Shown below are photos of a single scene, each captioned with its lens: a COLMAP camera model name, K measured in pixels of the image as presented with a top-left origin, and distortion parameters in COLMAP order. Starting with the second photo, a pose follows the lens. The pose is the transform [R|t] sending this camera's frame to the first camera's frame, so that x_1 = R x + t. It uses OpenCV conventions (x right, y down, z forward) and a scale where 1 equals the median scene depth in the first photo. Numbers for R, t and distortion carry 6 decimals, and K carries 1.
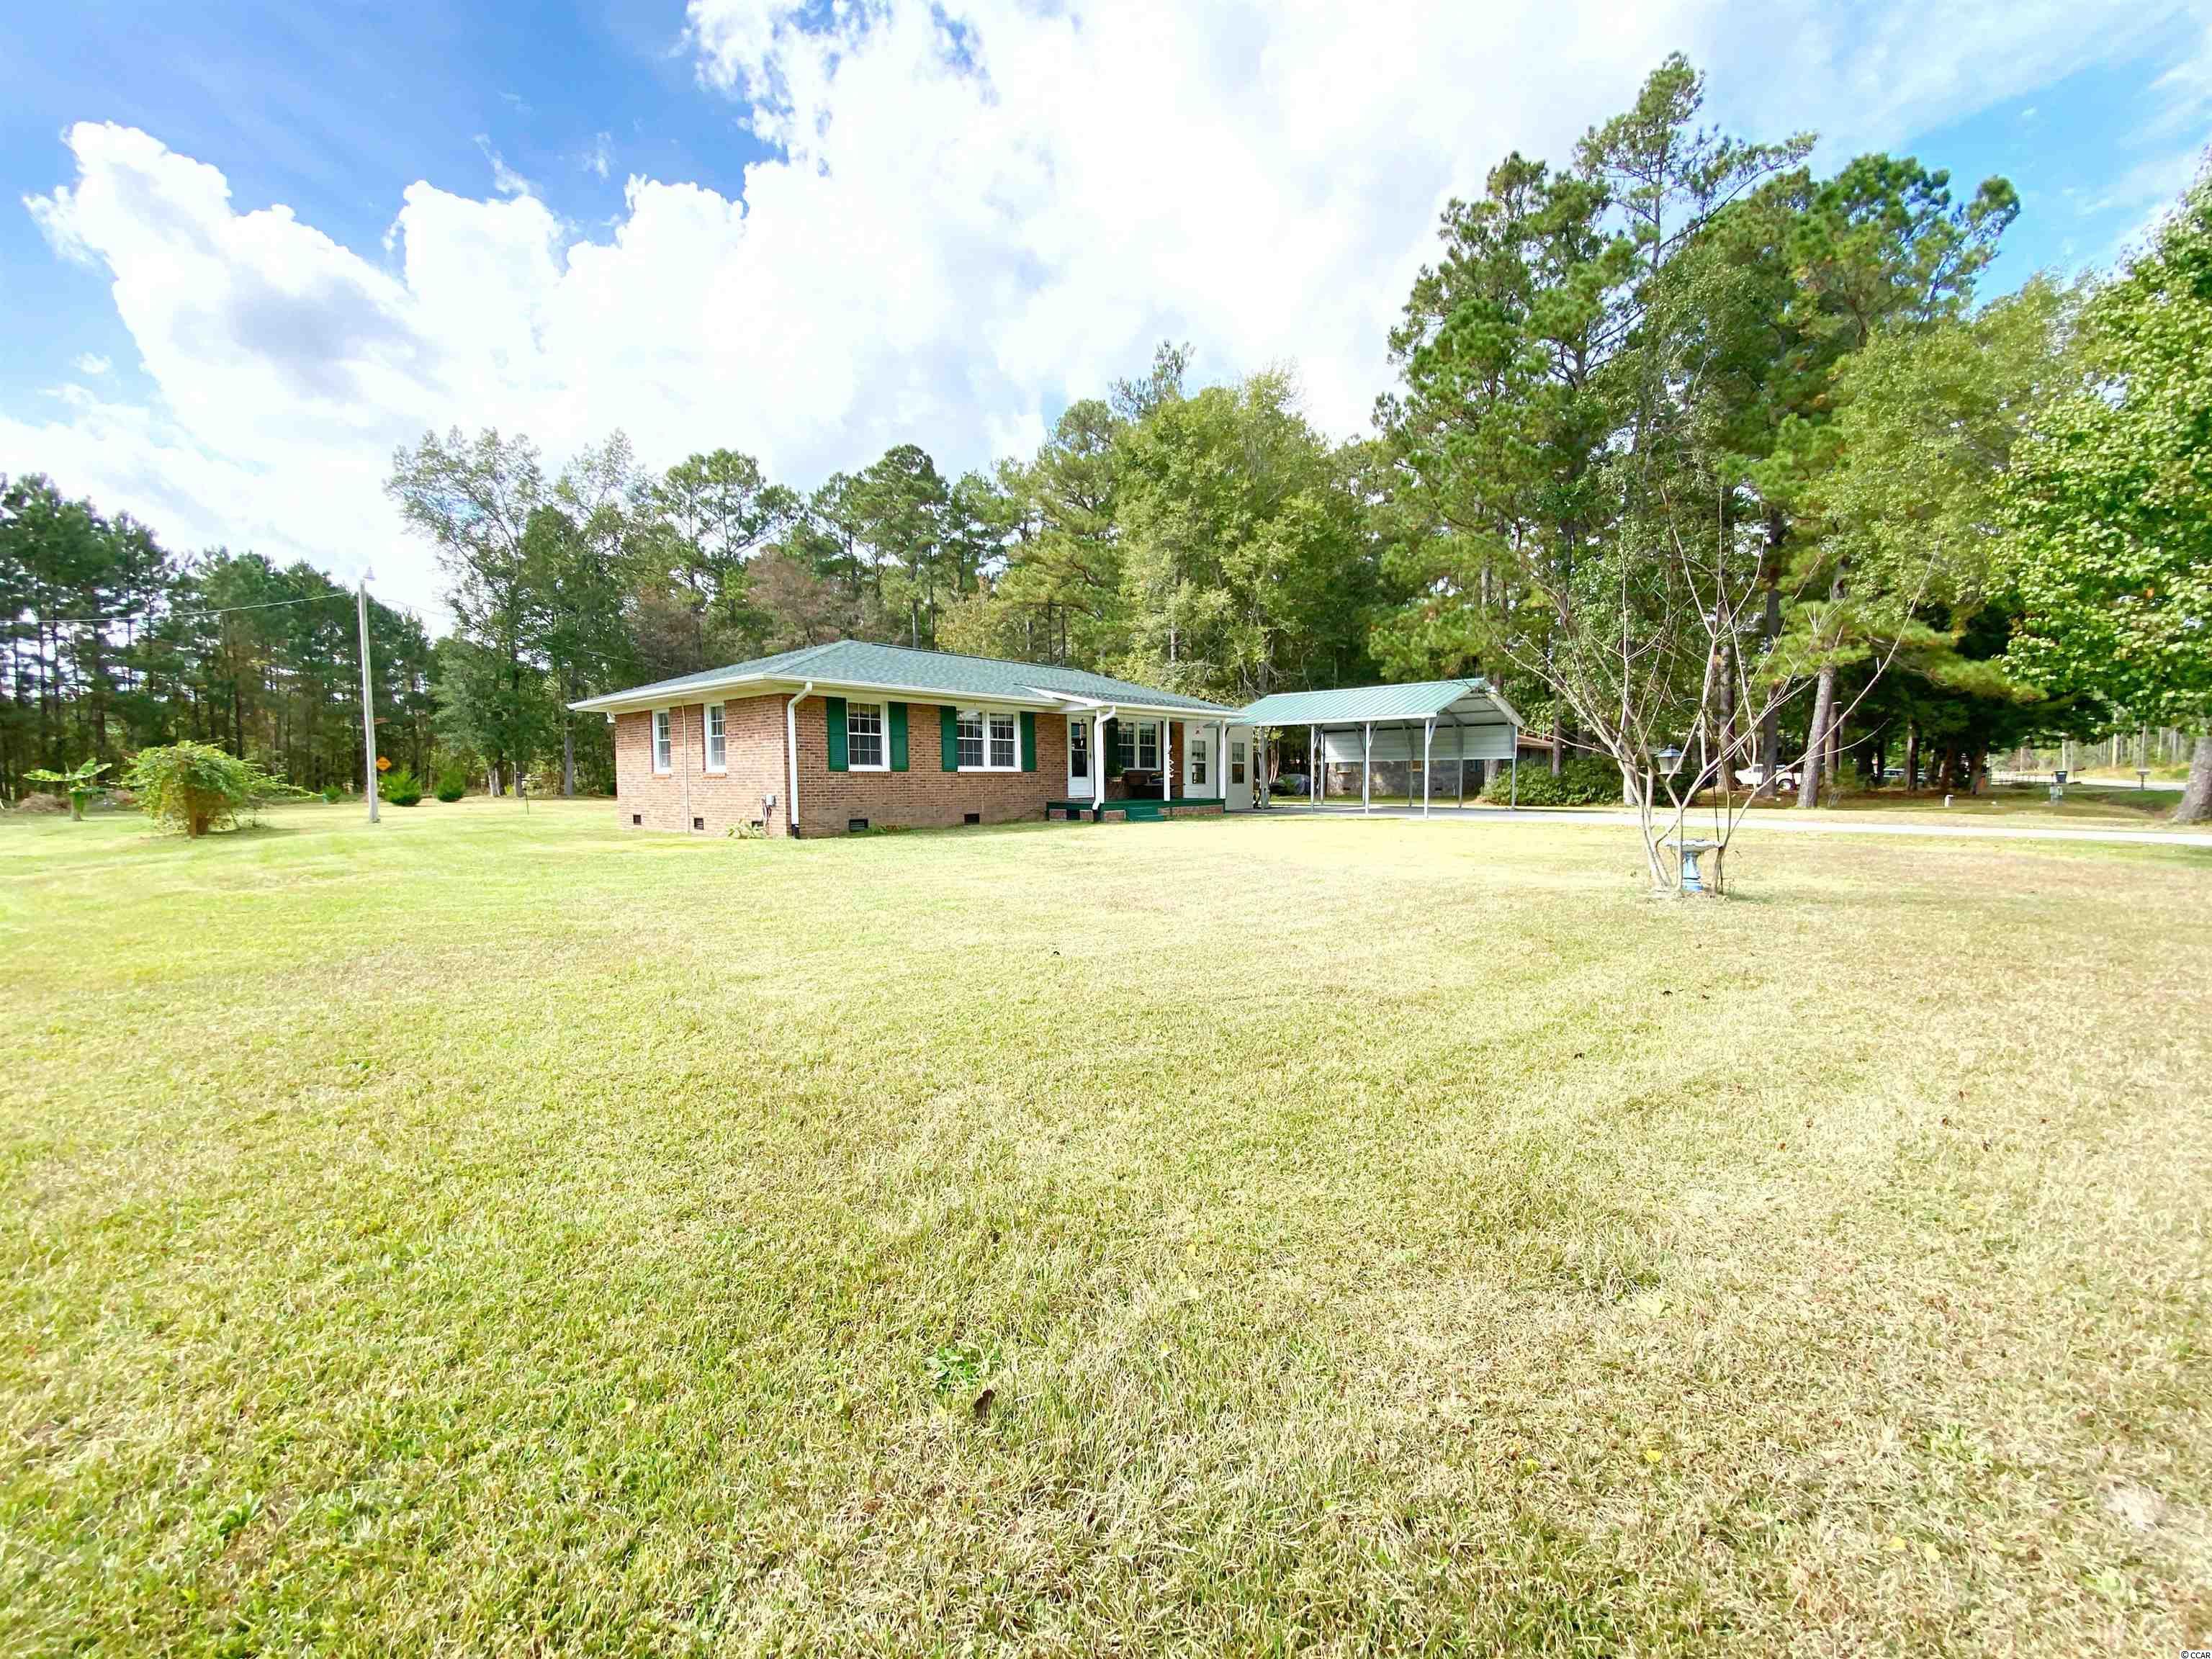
lens RADIAL K [[895.4, 0, 1116.5], [0, 895.4, 837.5], [0, 0, 1]] dist [-0.015822, -0.006757]
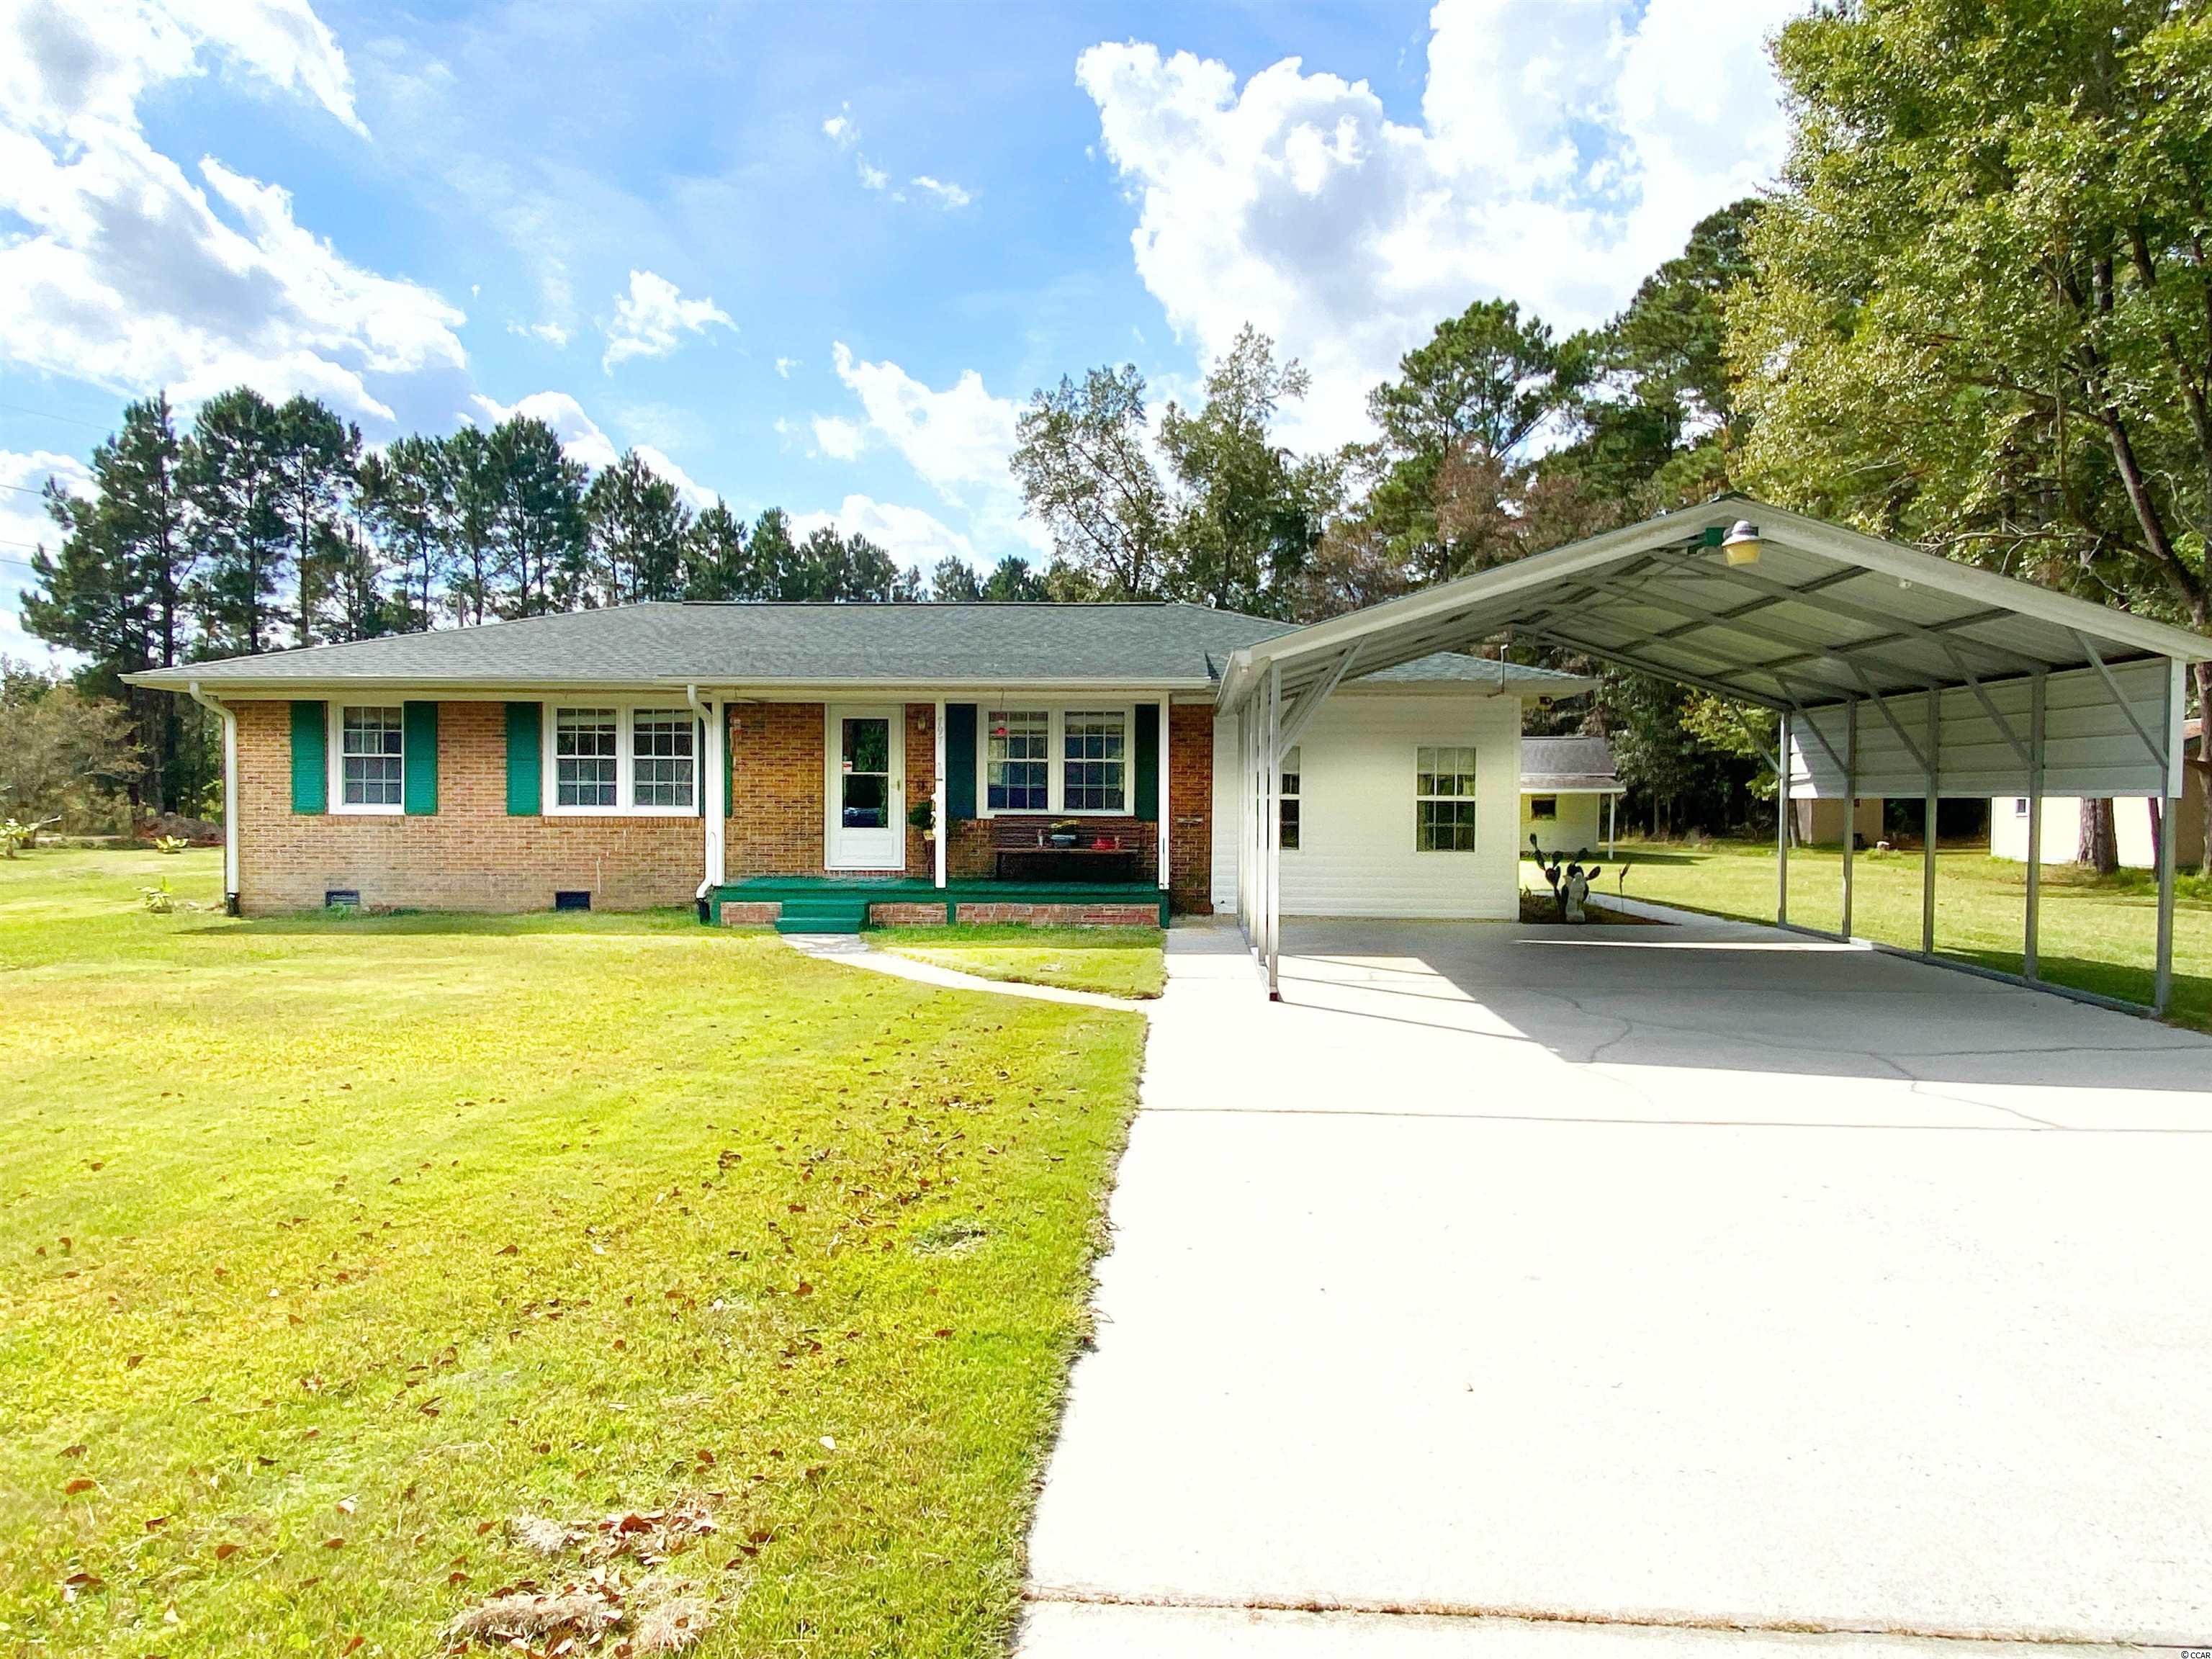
lens RADIAL K [[1402.8, 0, 1106.2], [0, 1402.8, 832.3], [0, 0, 1]] dist [-0.029607, -0.000246]
pose [[0.573350, 0.015376, -0.819166, 0.919711], [-0.062406, 0.997739, -0.024952, -0.079165], [0.816930, 0.065427, 0.573013, 0.975152]]
